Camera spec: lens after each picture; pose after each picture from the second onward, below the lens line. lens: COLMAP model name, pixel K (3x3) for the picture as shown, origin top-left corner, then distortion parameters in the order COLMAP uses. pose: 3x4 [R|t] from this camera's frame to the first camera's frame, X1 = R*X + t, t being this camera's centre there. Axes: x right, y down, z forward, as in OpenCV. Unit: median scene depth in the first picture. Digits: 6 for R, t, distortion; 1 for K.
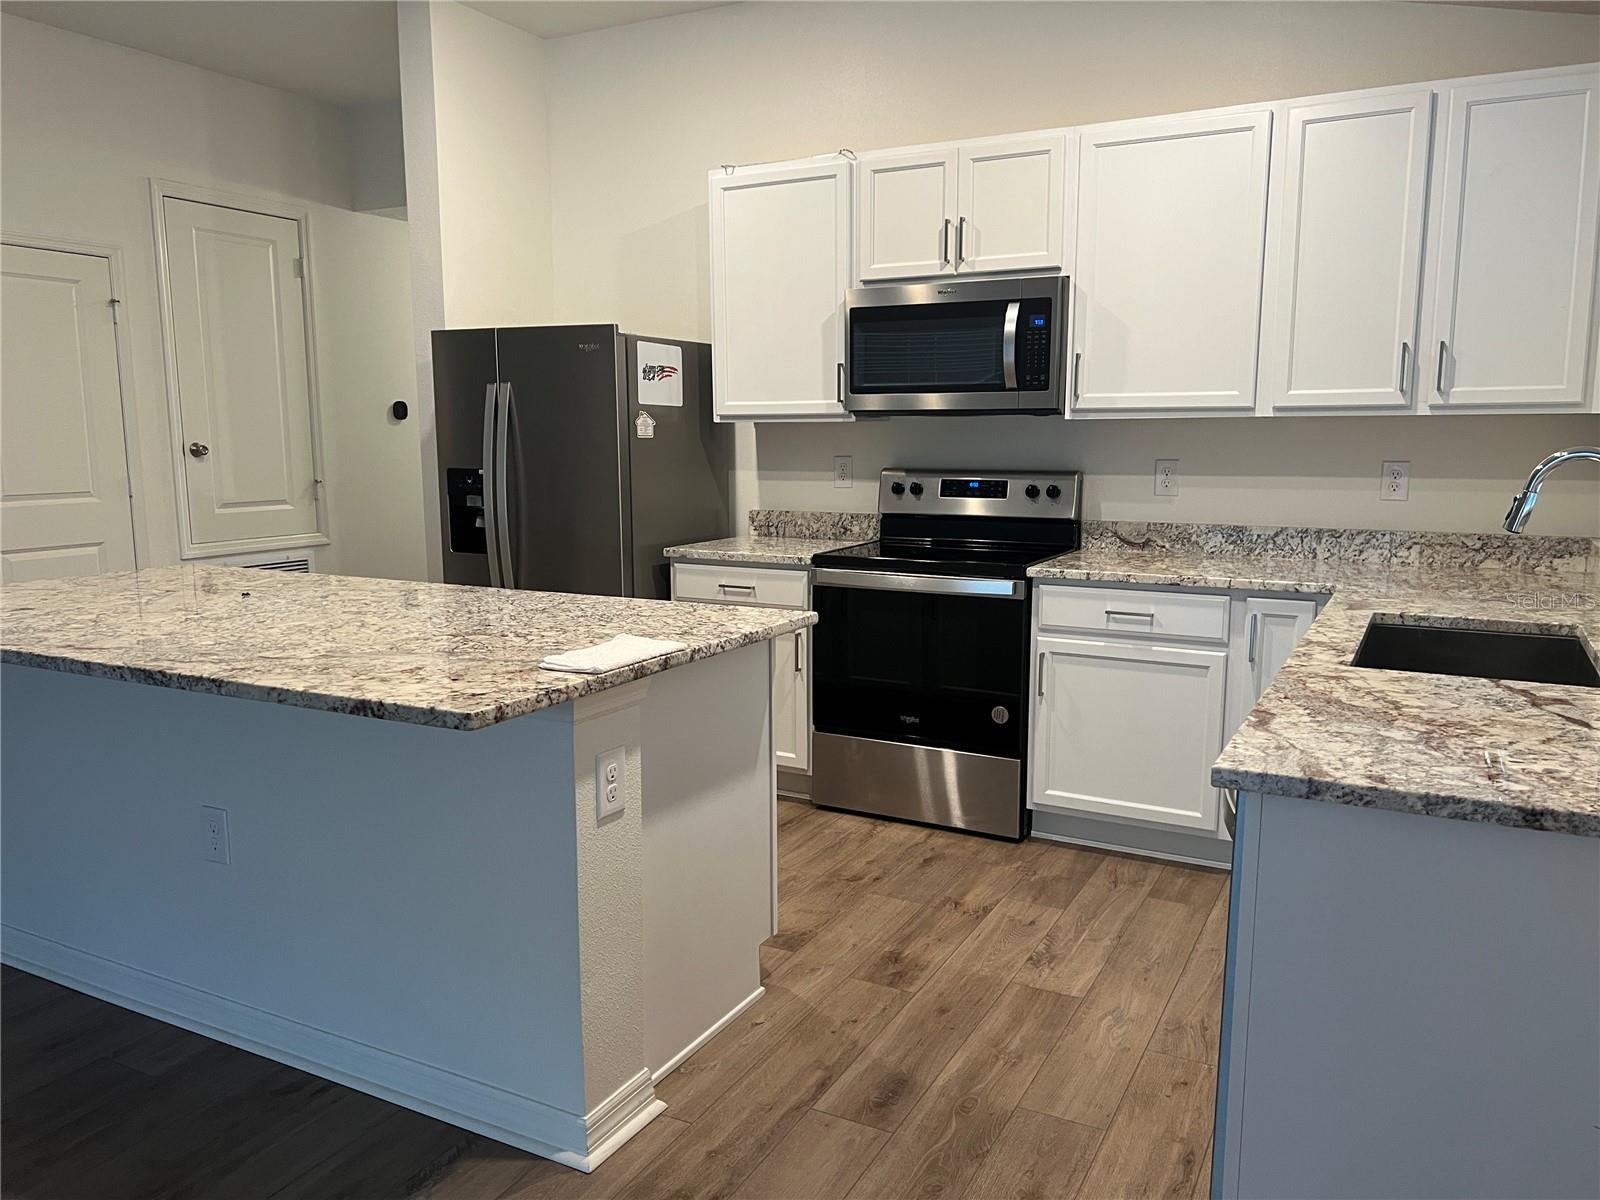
lens RADIAL K [[1190.6, 0, 798.8], [0, 1190.6, 608.3], [0, 0, 1]] dist [0.030099, -0.004645]
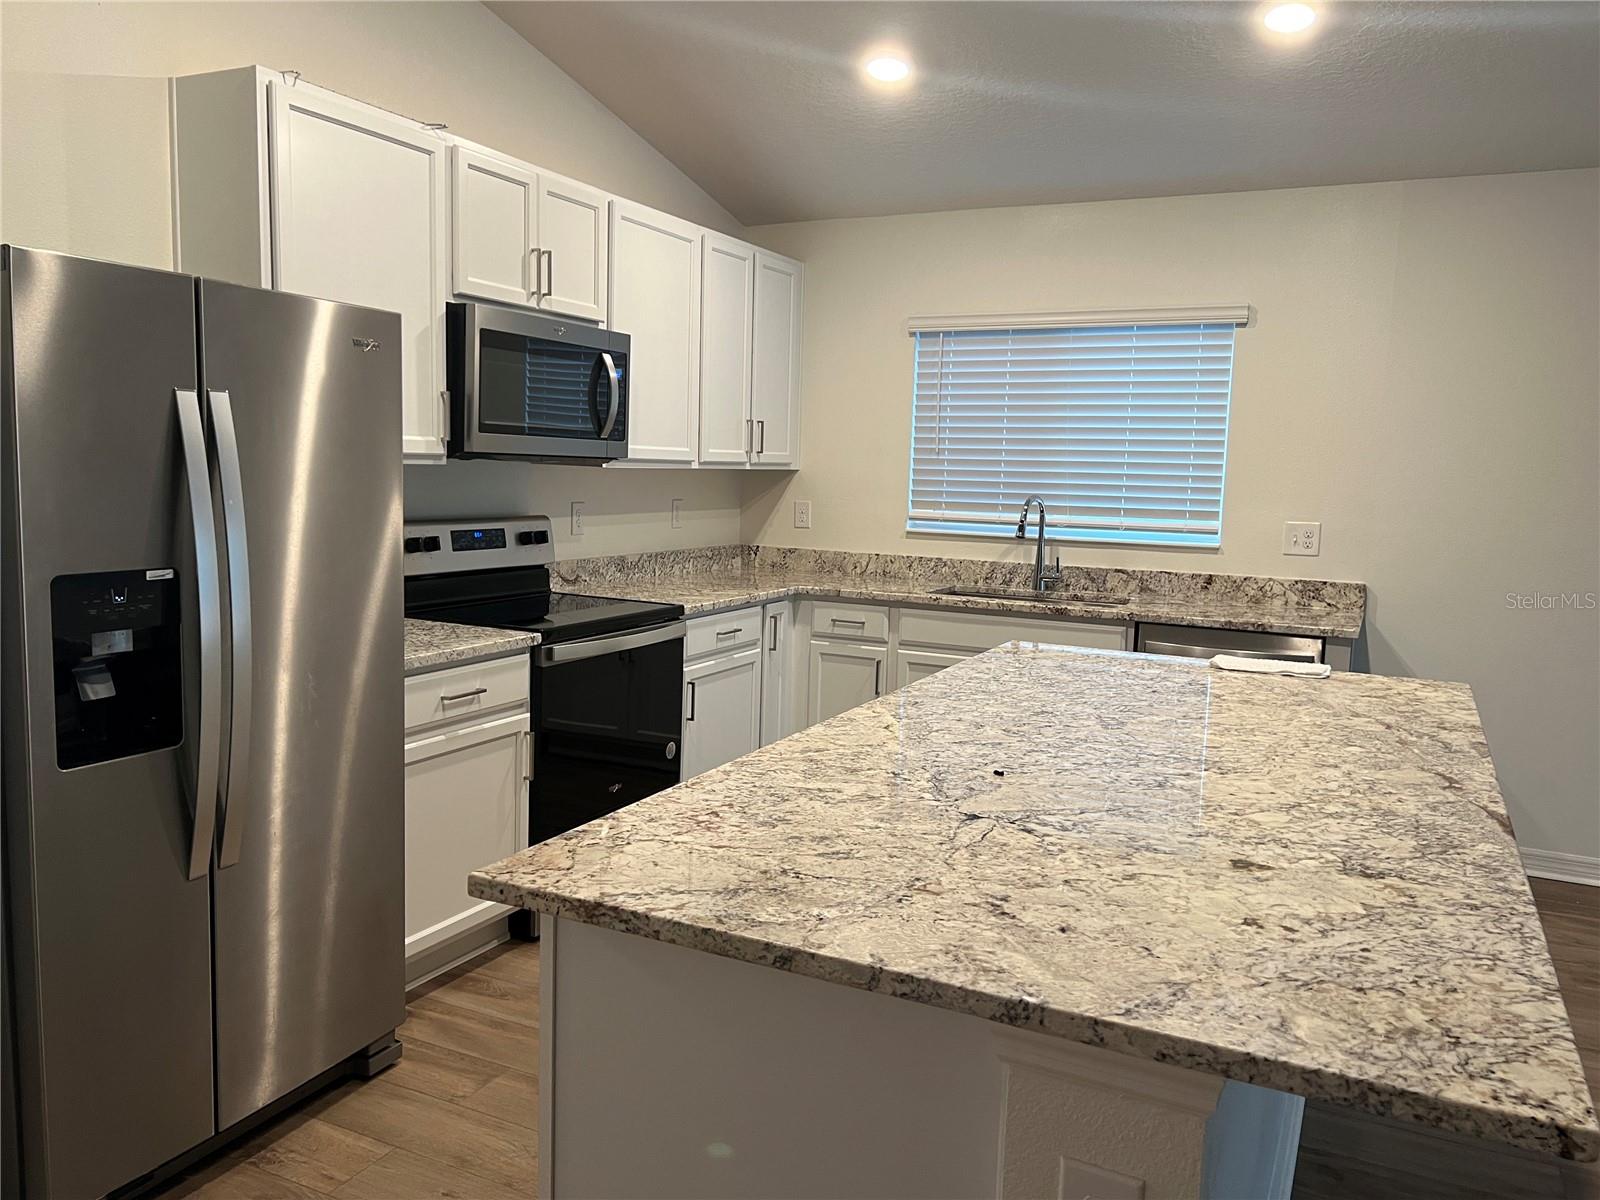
lens RADIAL K [[1190.6, 0, 800.1], [0, 1190.6, 594.3], [0, 0, 1]] dist [0.030099, -0.004645]
pose [[-0.053106, -0.106281, 0.992917, -0.854818], [0.122383, 0.986132, 0.112101, -0.147361], [-0.991061, 0.127470, -0.039362, 0.902217]]
